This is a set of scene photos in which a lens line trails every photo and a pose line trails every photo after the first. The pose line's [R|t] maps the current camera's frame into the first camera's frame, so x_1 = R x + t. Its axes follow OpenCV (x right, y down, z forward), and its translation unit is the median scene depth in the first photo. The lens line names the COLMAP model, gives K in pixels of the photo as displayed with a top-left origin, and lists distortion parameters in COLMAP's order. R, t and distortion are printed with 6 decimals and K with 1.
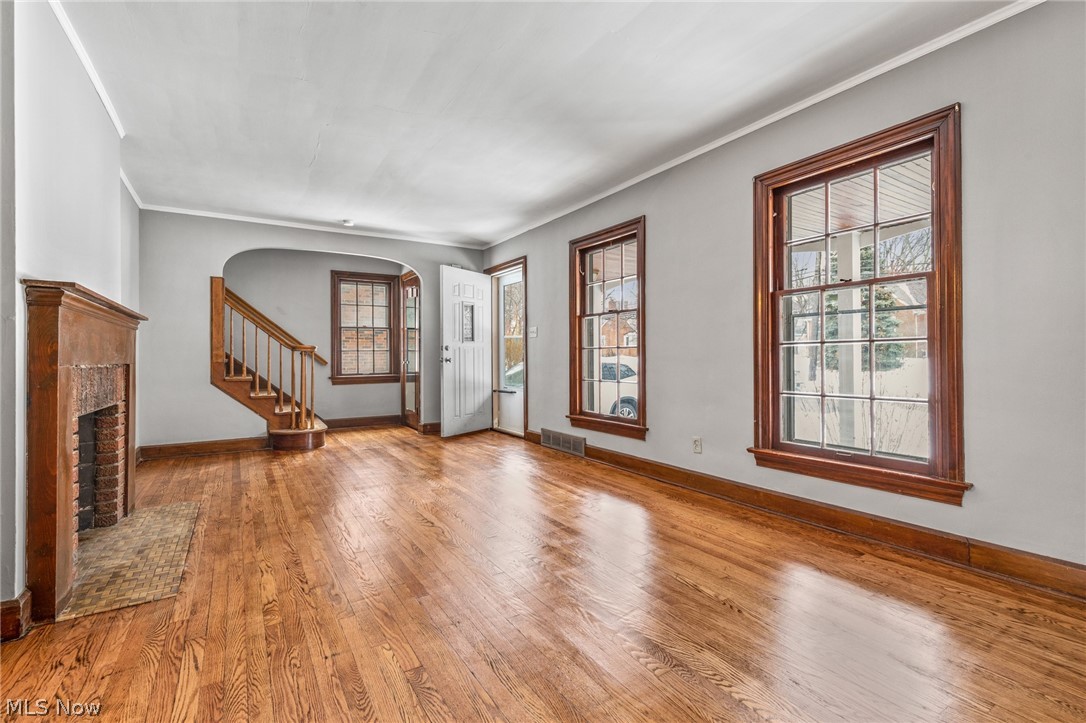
lens RADIAL K [[493.4, 0, 553.8], [0, 493.4, 345.3], [0, 0, 1]] dist [0.009772, -0.000406]
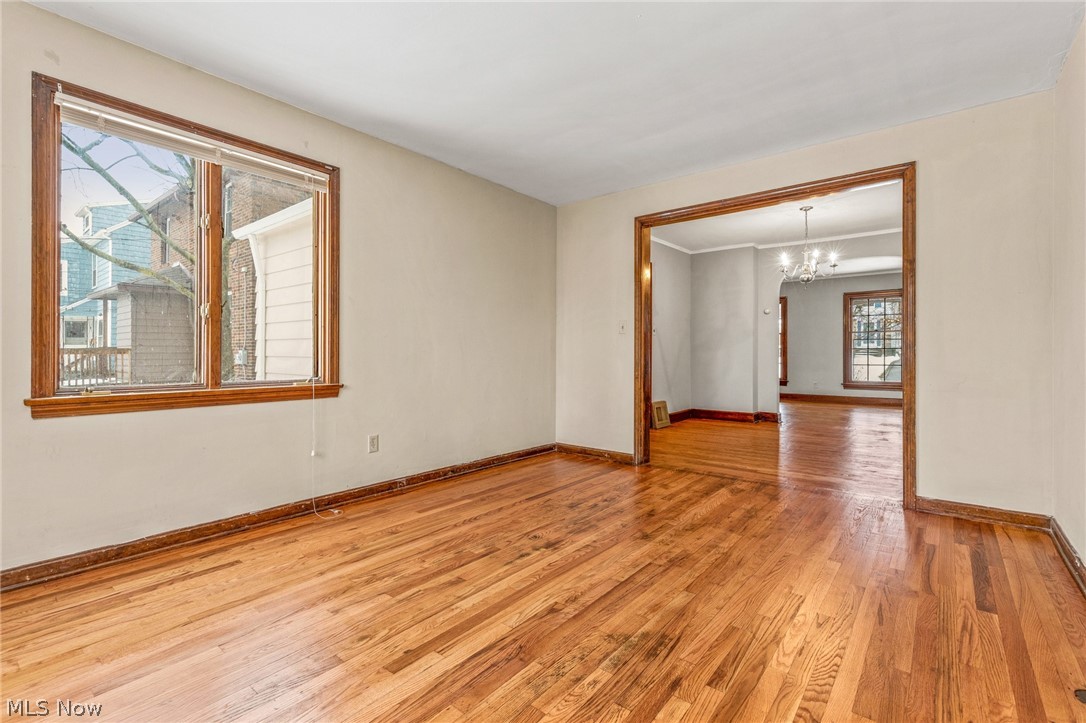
lens RADIAL K [[493.4, 0, 557.0], [0, 493.4, 352.1], [0, 0, 1]] dist [0.009772, -0.000406]
pose [[0.944789, 0.006735, 0.327611, -2.368199], [-0.014182, 0.999692, 0.020347, -0.016957], [-0.327374, -0.023870, 0.944593, -1.360949]]
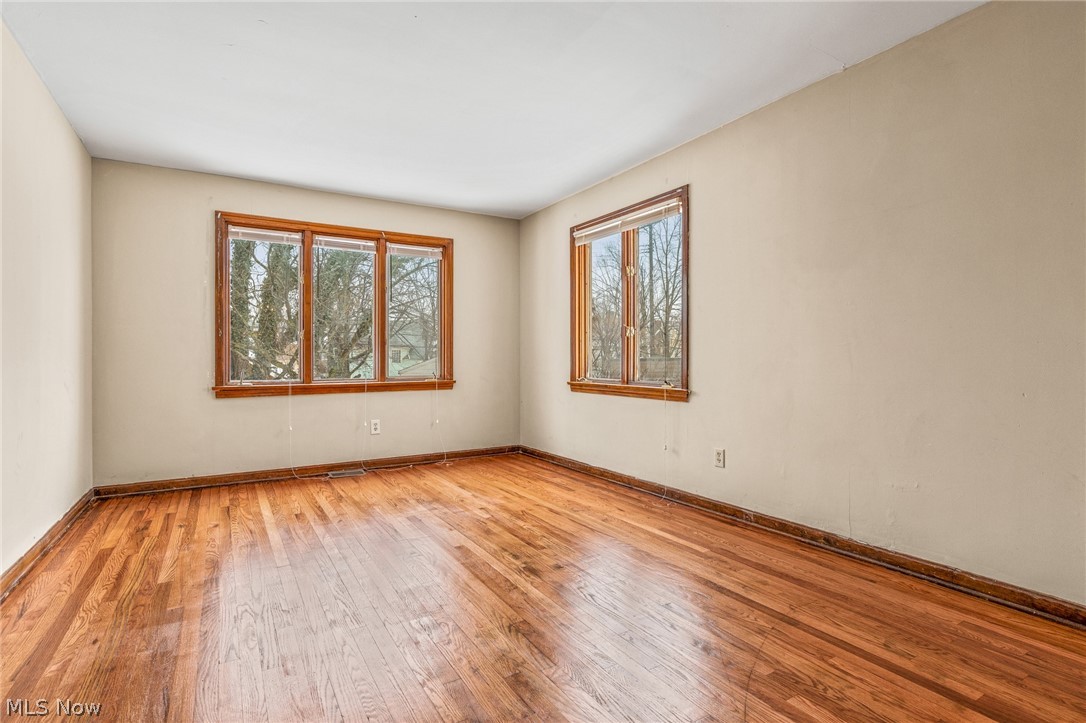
lens RADIAL K [[519.1, 0, 525.9], [0, 519.1, 364.0], [0, 0, 1]] dist [0.005342, -0.000934]
pose [[-0.038404, 0.016472, -0.999127, -1.298869], [0.025974, 0.999543, 0.015481, -0.007284], [0.998925, -0.025357, -0.038814, -0.543779]]
